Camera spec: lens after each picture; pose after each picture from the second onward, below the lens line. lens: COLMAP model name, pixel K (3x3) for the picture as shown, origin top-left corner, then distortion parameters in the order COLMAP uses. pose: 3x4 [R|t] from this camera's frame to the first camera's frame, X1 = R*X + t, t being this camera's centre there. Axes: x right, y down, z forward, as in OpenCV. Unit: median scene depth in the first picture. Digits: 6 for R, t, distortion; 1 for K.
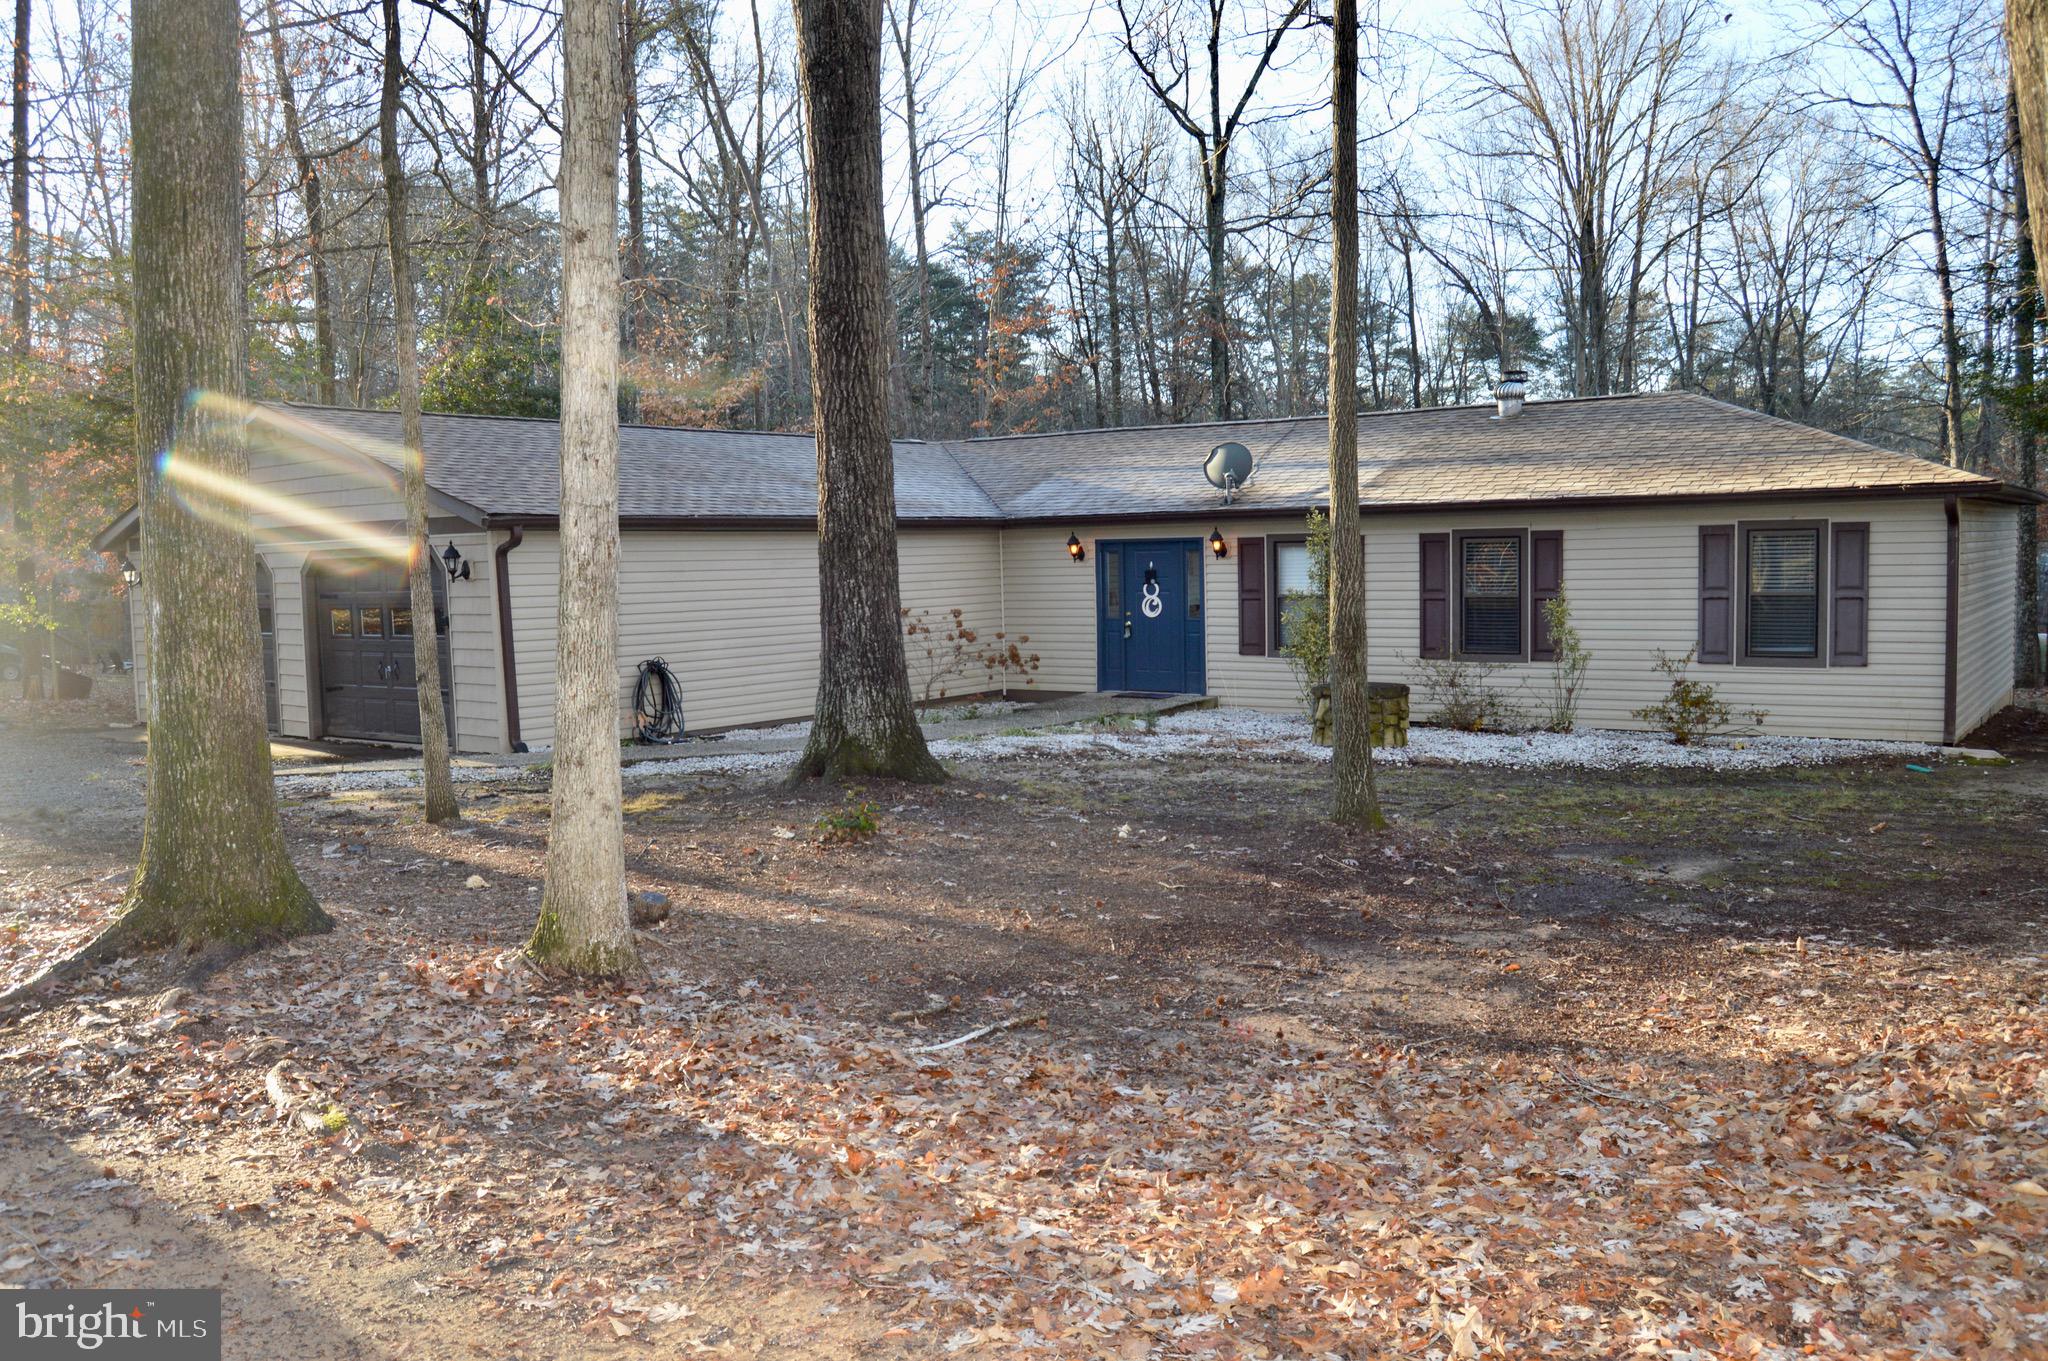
lens RADIAL K [[1627.1, 0, 1020.5], [0, 1627.1, 675.0], [0, 0, 1]] dist [-0.080972, 0.009139]
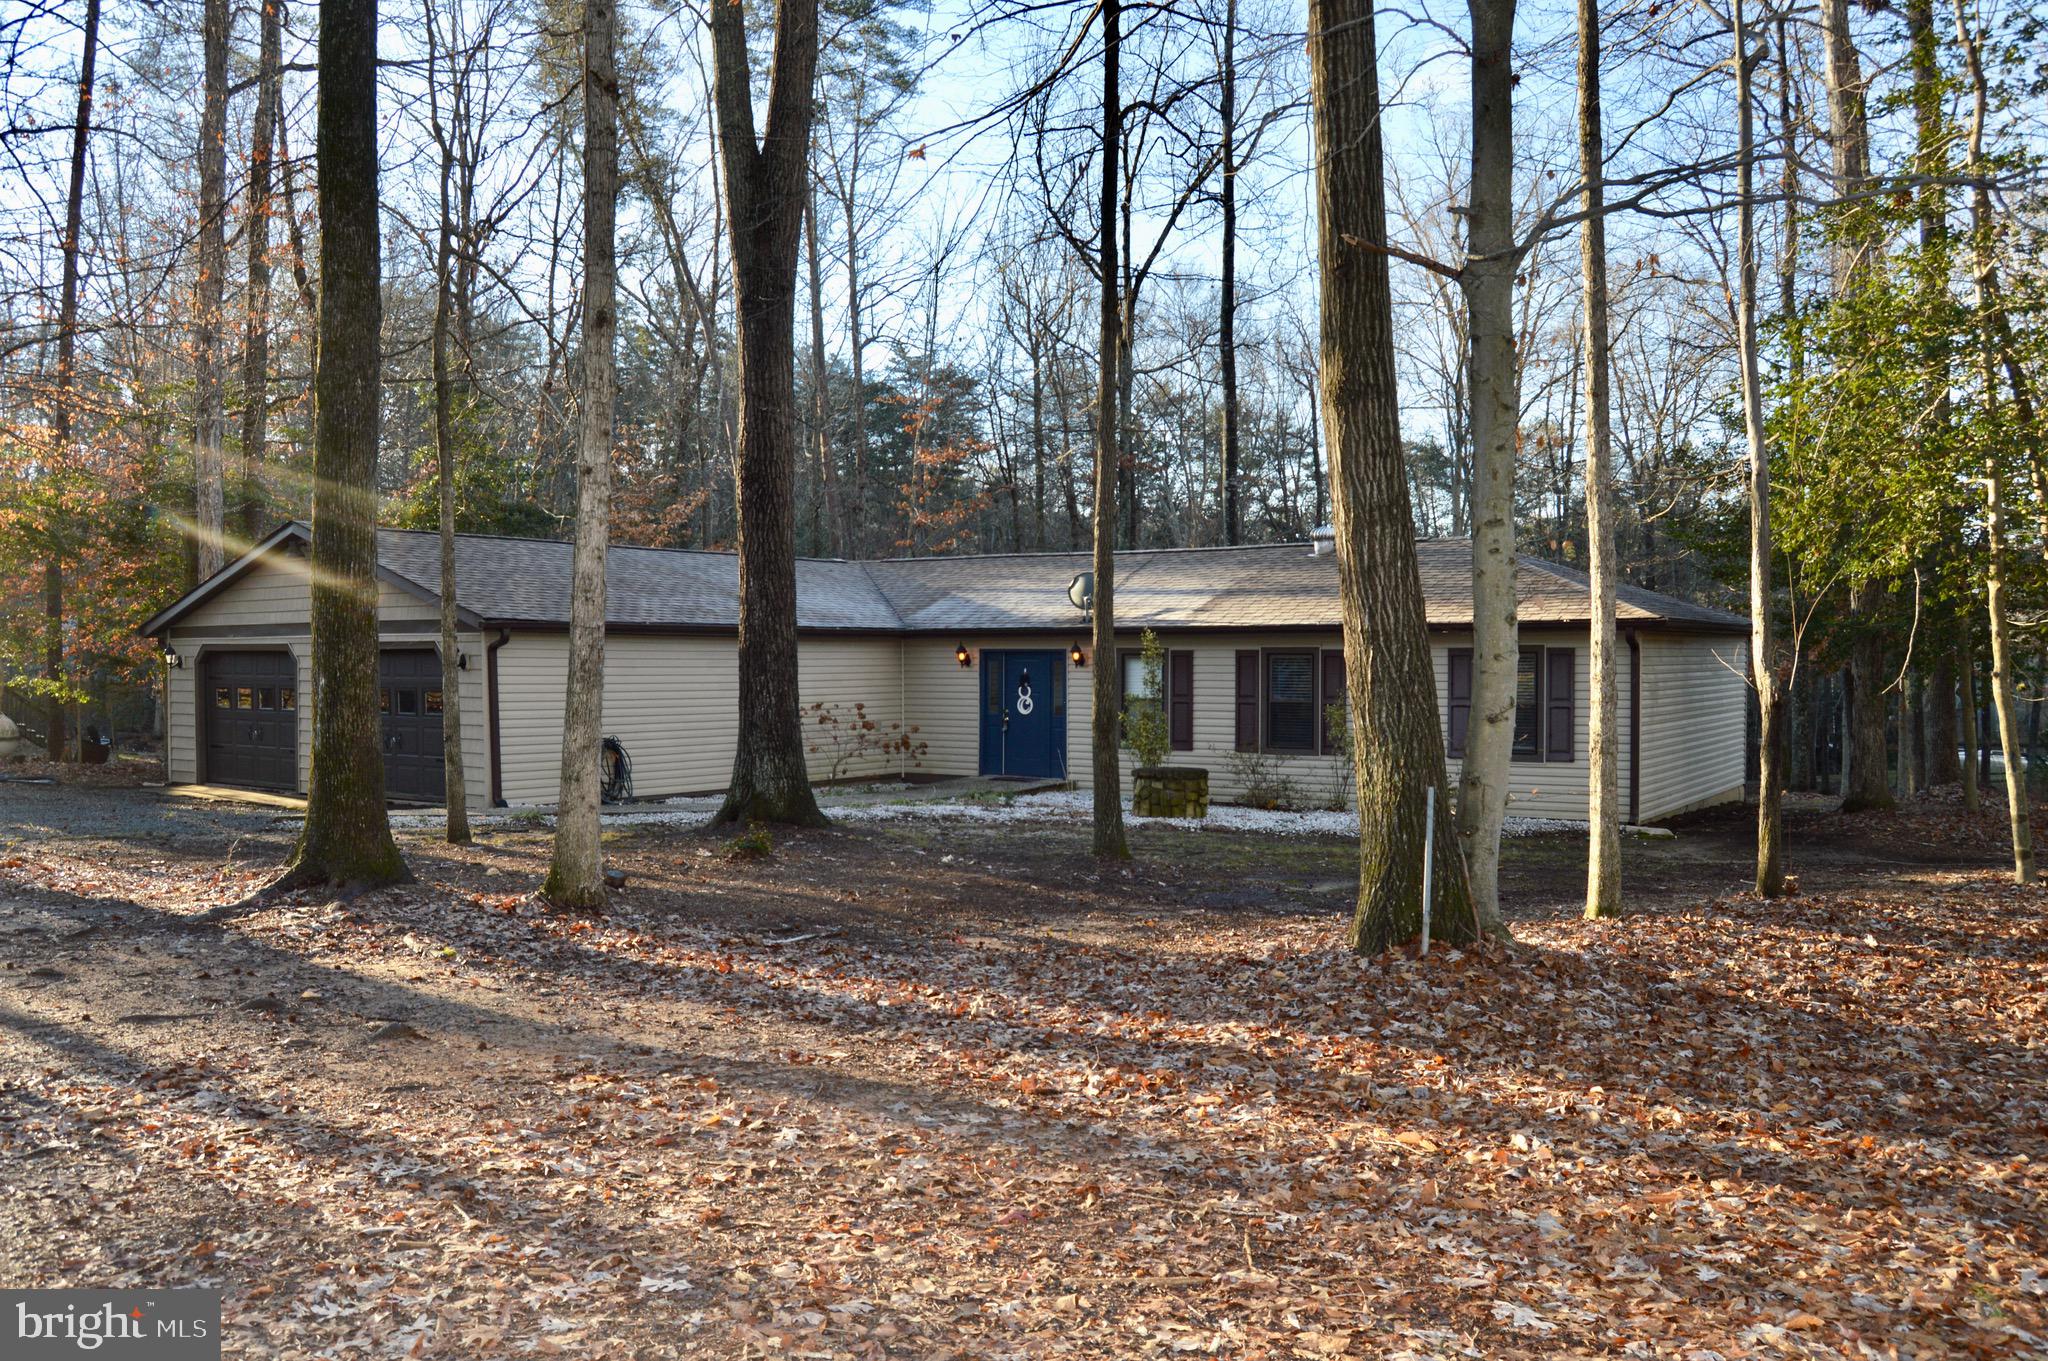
lens RADIAL K [[1627.1, 0, 1024.5], [0, 1627.1, 685.1], [0, 0, 1]] dist [-0.080972, 0.009139]
pose [[0.999135, 0.022635, 0.034897, 0.041345], [-0.020580, 0.998095, -0.058169, 0.013971], [-0.036147, 0.057401, 0.997697, -0.219718]]
